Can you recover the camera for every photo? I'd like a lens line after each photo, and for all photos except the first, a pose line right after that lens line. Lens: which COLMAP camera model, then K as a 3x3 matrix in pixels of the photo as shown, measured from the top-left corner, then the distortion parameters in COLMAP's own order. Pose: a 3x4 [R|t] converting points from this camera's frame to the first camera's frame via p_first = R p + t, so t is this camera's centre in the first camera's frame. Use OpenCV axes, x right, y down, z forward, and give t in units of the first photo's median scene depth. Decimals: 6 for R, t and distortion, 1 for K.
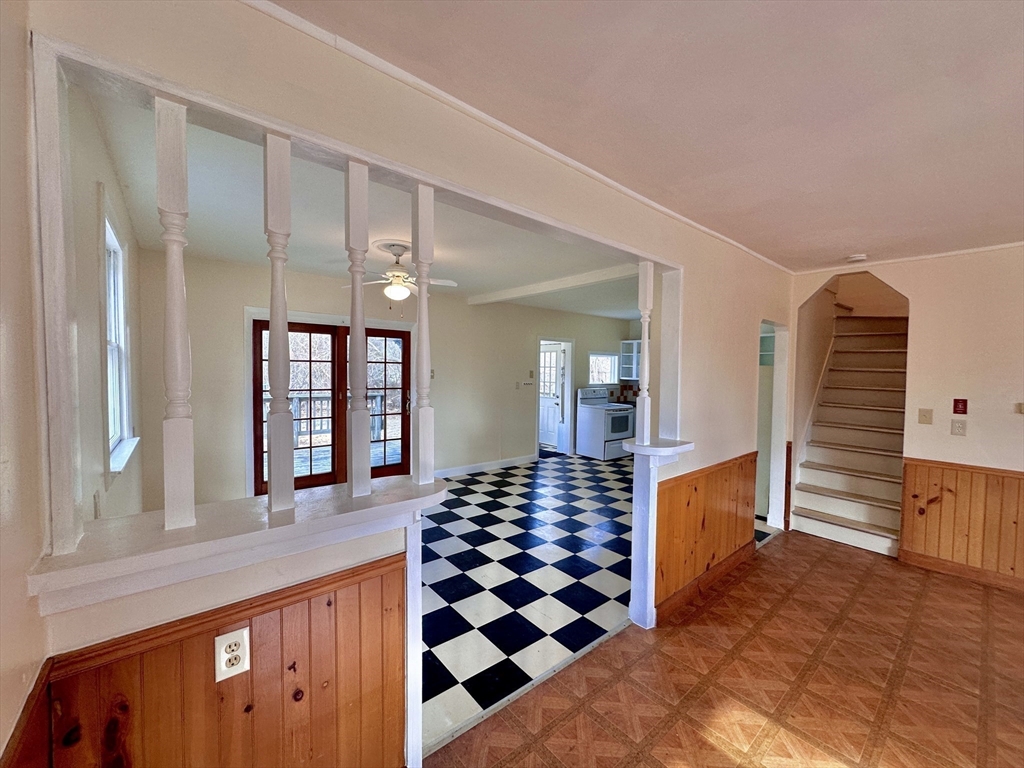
lens RADIAL K [[407.4, 0, 512.9], [0, 407.4, 382.2], [0, 0, 1]] dist [-0.002526, 0.000836]
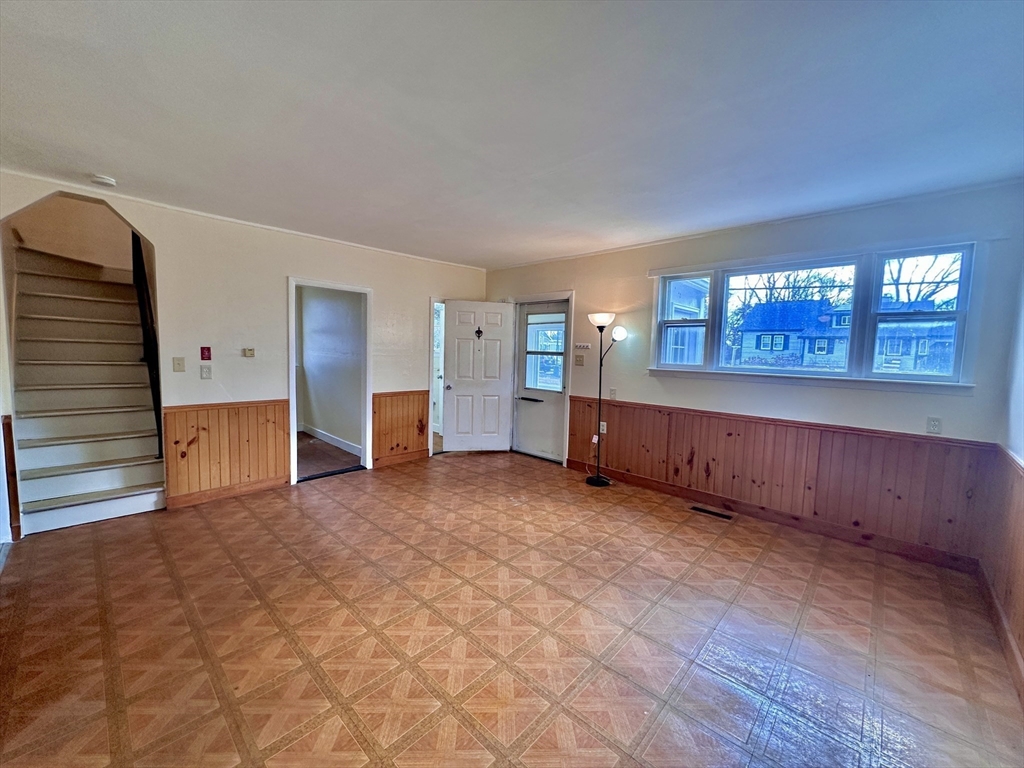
lens RADIAL K [[407.4, 0, 512.9], [0, 407.4, 382.2], [0, 0, 1]] dist [-0.002526, 0.000836]
pose [[-0.114369, -0.096452, 0.988745, -0.124461], [0.005339, 0.995202, 0.097699, 0.032847], [-0.993424, 0.016452, -0.113305, 0.278466]]
